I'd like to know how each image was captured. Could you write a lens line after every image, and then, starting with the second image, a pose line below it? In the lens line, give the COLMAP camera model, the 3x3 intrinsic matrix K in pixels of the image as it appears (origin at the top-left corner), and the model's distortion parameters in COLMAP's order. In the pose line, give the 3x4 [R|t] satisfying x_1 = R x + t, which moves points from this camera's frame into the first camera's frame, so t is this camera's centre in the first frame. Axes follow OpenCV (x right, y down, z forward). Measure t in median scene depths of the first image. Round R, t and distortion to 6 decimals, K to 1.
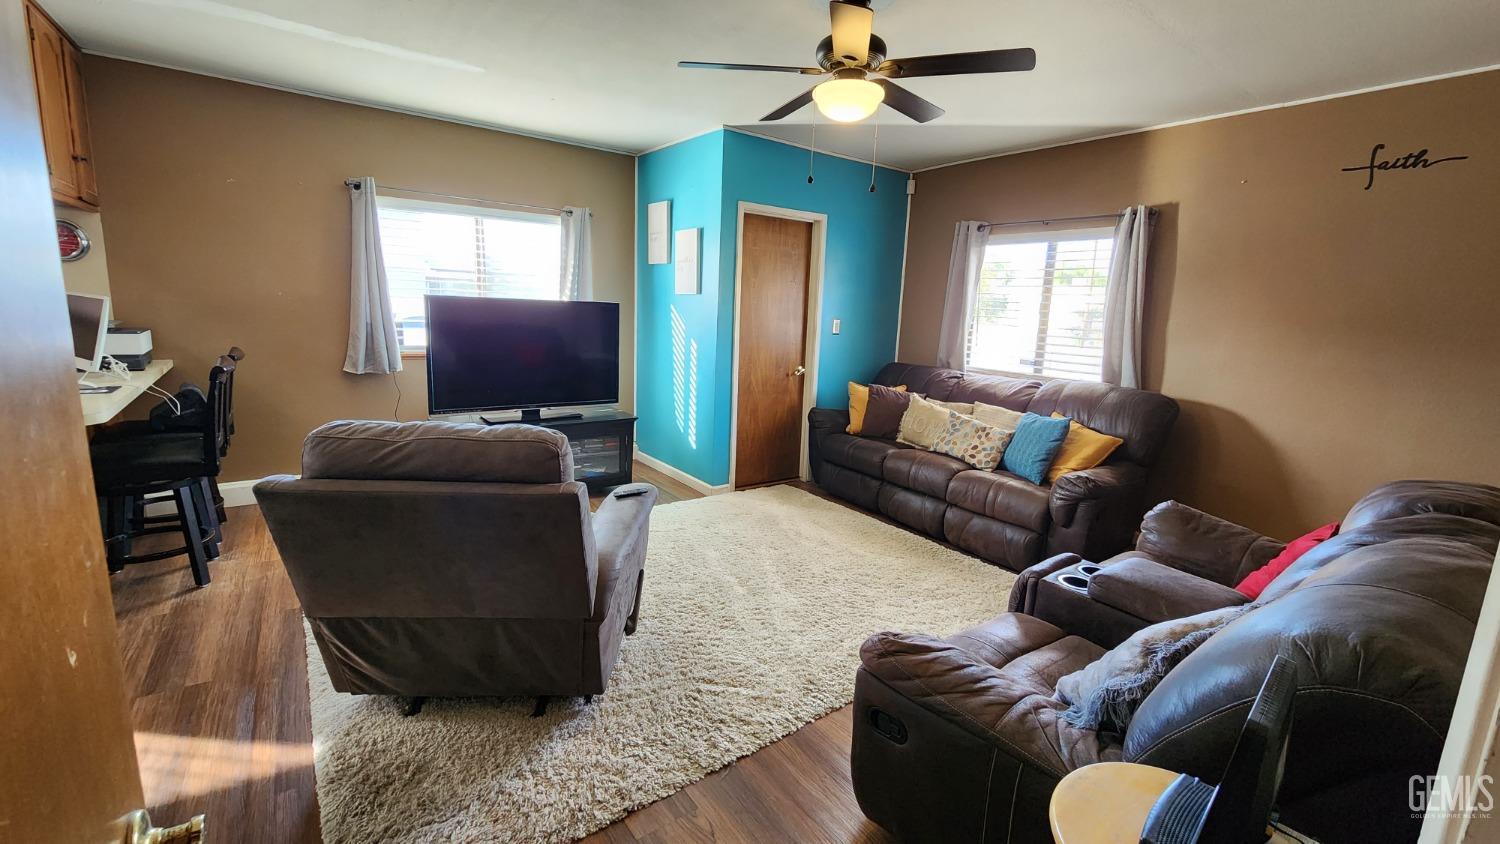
lens RADIAL K [[616.4, 0, 754.1], [0, 616.4, 419.9], [0, 0, 1]] dist [0.001645, 0.001152]
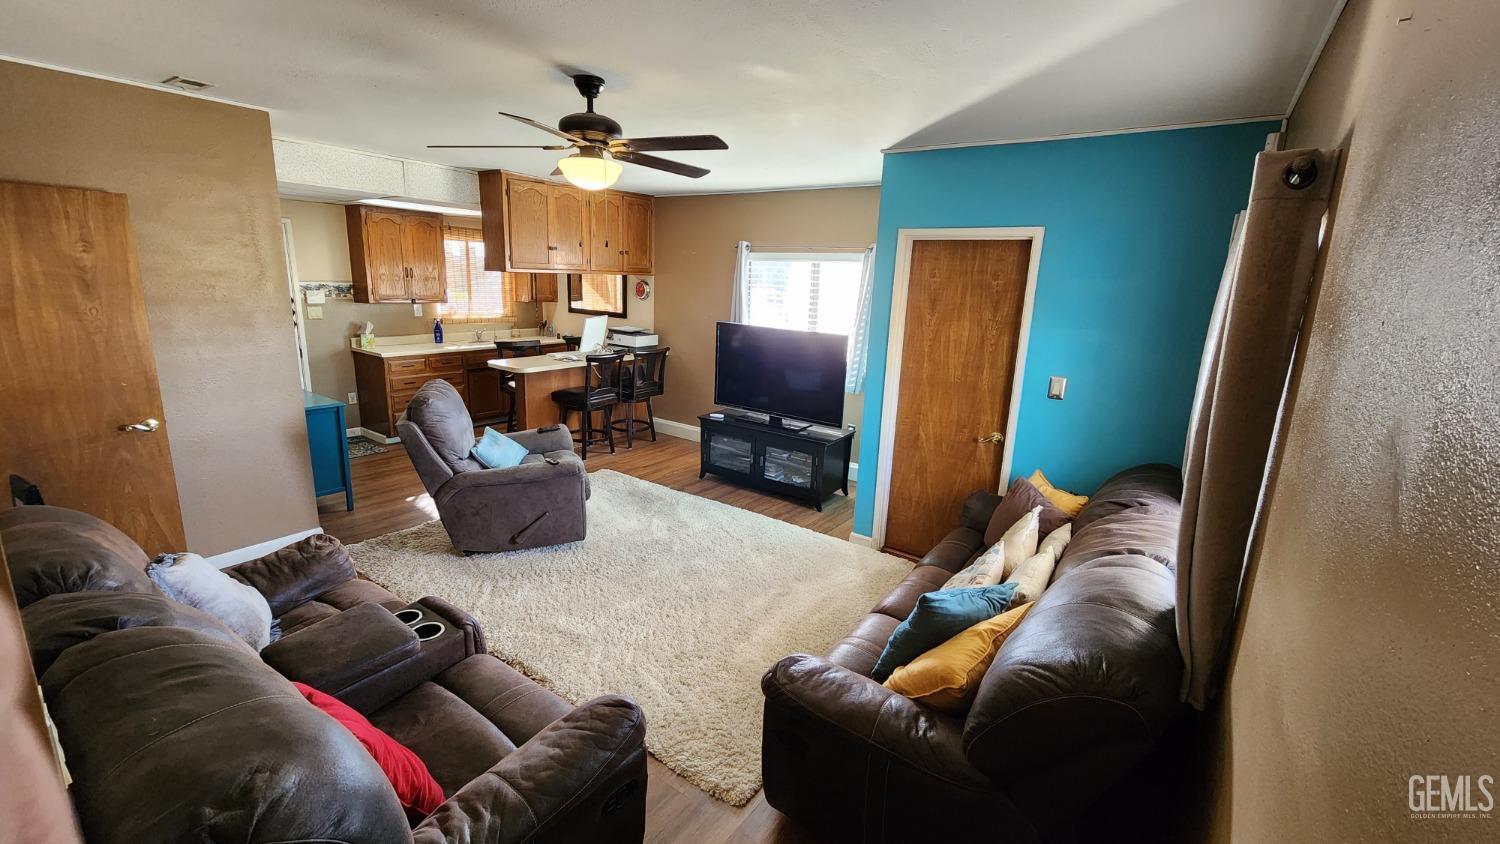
lens RADIAL K [[616.4, 0, 751.4], [0, 616.4, 414.7], [0, 0, 1]] dist [0.001645, 0.001152]
pose [[0.304292, 0.181271, -0.935172, 0.708911], [-0.206071, 0.971007, 0.121165, -0.143733], [0.930022, 0.155842, 0.332824, 0.495456]]
